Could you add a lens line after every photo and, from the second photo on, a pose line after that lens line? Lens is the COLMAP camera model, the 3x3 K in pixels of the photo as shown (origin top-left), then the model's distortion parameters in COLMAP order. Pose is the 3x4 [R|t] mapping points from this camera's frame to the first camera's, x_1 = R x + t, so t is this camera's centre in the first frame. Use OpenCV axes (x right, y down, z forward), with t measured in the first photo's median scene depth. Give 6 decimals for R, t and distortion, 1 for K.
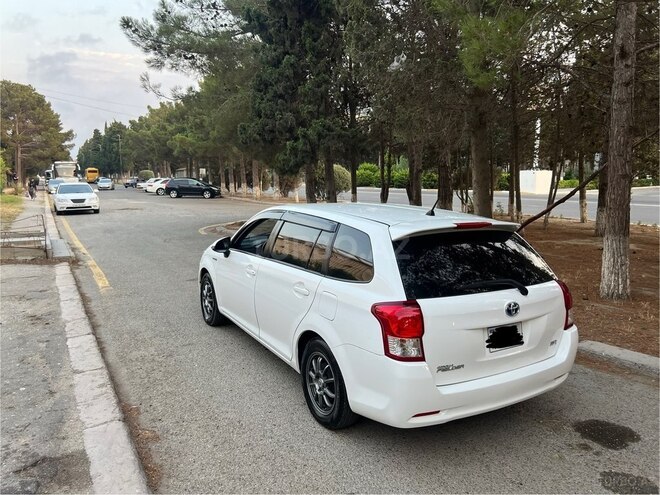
lens RADIAL K [[500.1, 0, 330.0], [0, 500.1, 247.5], [0, 0, 1]] dist [0.057235, -0.063184]
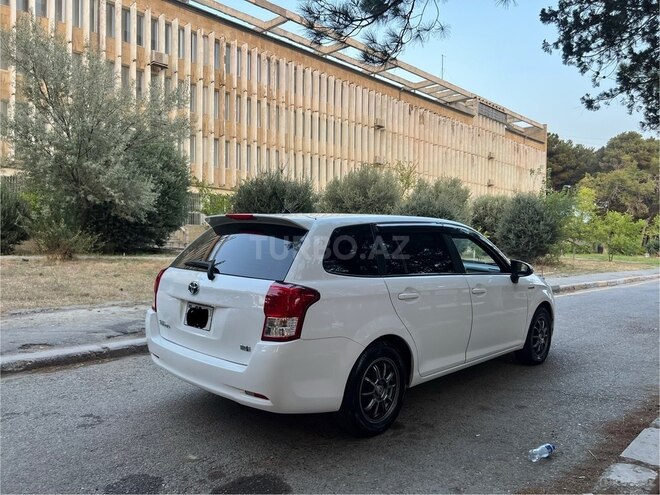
lens RADIAL K [[500.1, 0, 327.1], [0, 500.1, 250.4], [0, 0, 1]] dist [0.057354, -0.064103]
pose [[0.273017, 0.033215, -0.961436, 0.998230], [-0.161459, 0.986809, -0.011757, 0.007008], [0.948363, 0.158442, 0.274779, 0.661391]]
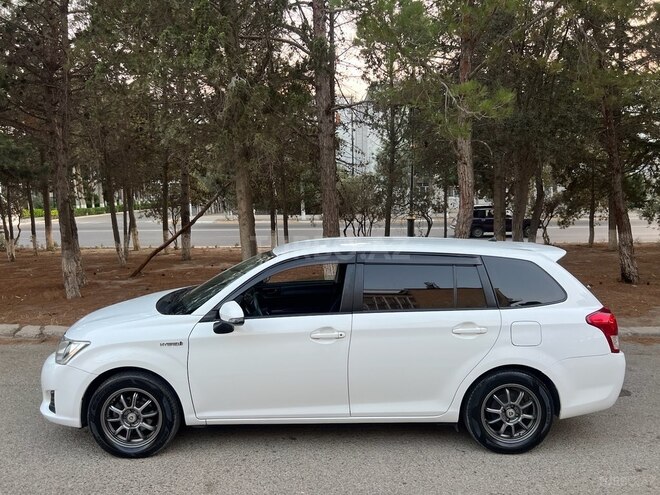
lens RADIAL K [[499.1, 0, 328.5], [0, 499.1, 248.2], [0, 0, 1]] dist [0.050682, -0.055672]
pose [[0.480500, -0.083824, 0.872979, -0.827274], [0.129629, 0.991276, 0.023833, -0.103856], [-0.867362, 0.101711, 0.487174, 0.619480]]
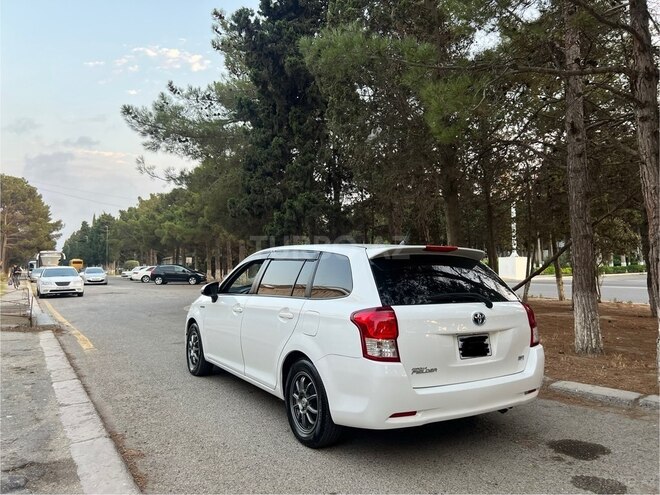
lens RADIAL K [[500.9, 0, 332.0], [0, 500.9, 246.9], [0, 0, 1]] dist [0.057556, -0.062976]
pose [[0.999475, -0.001527, 0.032357, 0.004794], [0.007402, 0.983227, -0.182237, 0.113796], [-0.031536, 0.182380, 0.982722, -0.065784]]
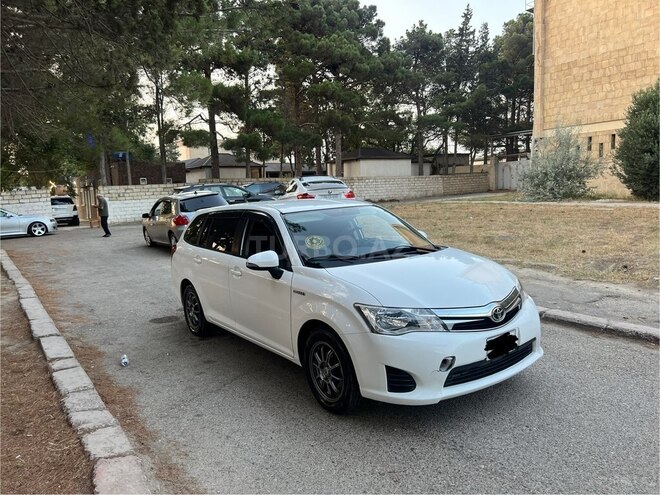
lens RADIAL K [[500.0, 0, 326.5], [0, 500.0, 247.7], [0, 0, 1]] dist [0.054128, -0.061030]
pose [[-0.994959, 0.059073, -0.081033, 0.062897], [0.036221, 0.965221, 0.258914, -0.284868], [0.093510, 0.254673, -0.962495, 2.203696]]
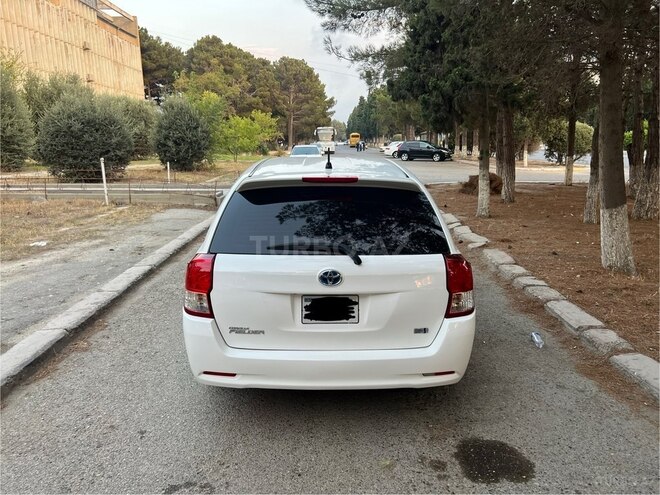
lens RADIAL K [[500.1, 0, 330.0], [0, 500.1, 247.5], [0, 0, 1]] dist [0.057235, -0.063184]
pose [[0.874965, 0.098434, -0.474075, 0.518596], [-0.065253, 0.994157, 0.085987, -0.000824], [0.479769, -0.044301, 0.876275, 0.181942]]
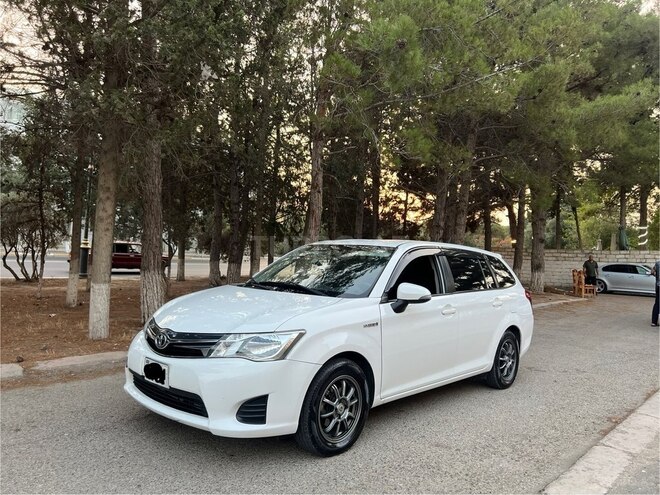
lens RADIAL K [[500.9, 0, 332.0], [0, 500.9, 246.9], [0, 0, 1]] dist [0.057556, -0.062976]
pose [[-0.316376, -0.001602, 0.948632, -1.005619], [0.082605, 0.996154, 0.029232, -0.120551], [-0.945030, 0.087610, -0.315027, 1.520910]]
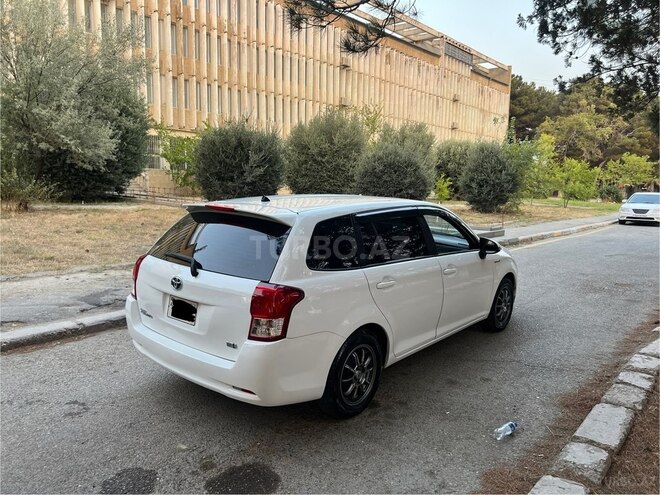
lens RADIAL K [[500.0, 0, 326.5], [0, 500.0, 247.7], [0, 0, 1]] dist [0.054128, -0.061030]
pose [[0.341509, 0.141428, -0.929177, 0.996440], [-0.163648, 0.982460, 0.089391, -0.068635], [0.925522, 0.121530, 0.358663, 0.619747]]
